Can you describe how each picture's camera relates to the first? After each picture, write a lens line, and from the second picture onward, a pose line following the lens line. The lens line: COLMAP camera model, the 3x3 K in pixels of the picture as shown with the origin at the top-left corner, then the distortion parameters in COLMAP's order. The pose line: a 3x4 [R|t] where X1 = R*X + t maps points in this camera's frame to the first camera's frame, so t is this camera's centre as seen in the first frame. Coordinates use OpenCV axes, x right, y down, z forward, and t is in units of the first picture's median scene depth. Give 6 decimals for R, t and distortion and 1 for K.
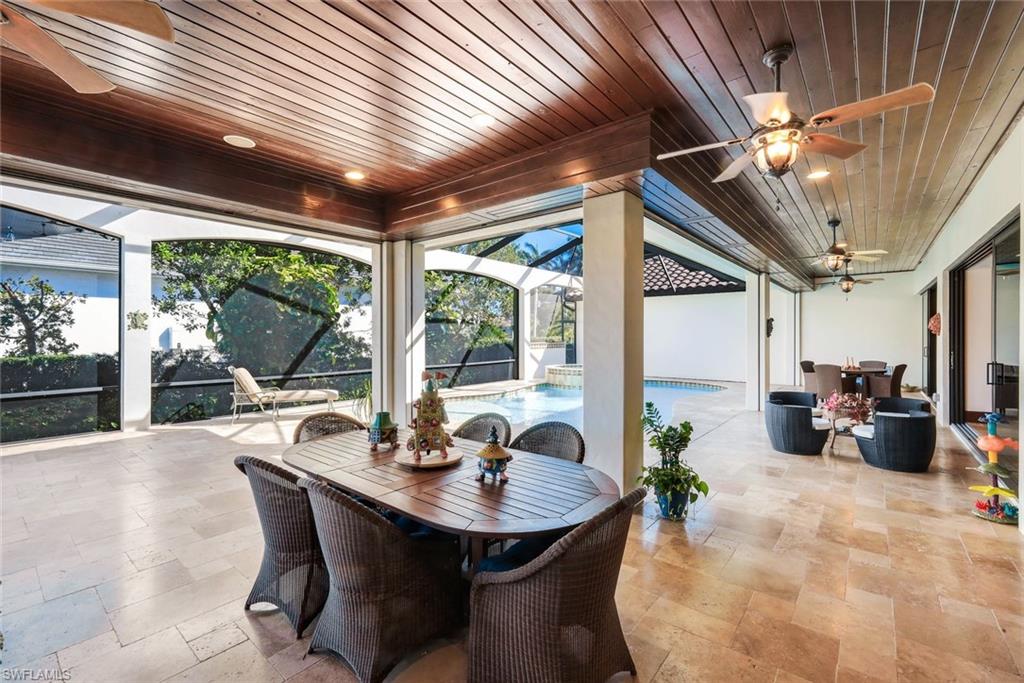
lens RADIAL K [[438.9, 0, 511.5], [0, 438.9, 338.0], [0, 0, 1]] dist [0.002712, -0.000198]
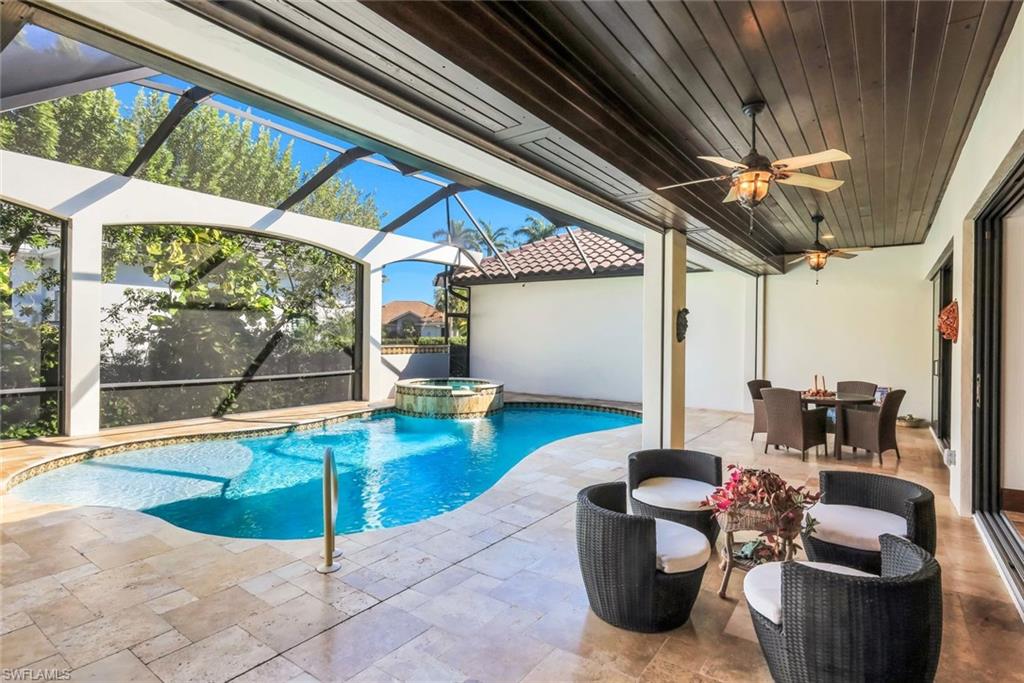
lens RADIAL K [[521.8, 0, 517.7], [0, 521.8, 338.0], [0, 0, 1]] dist [0.003610, -0.000068]
pose [[0.997263, 0.013439, 0.072699, 0.222162], [-0.013315, 0.999909, -0.002186, -0.001170], [-0.072721, 0.001212, 0.997352, 0.227409]]
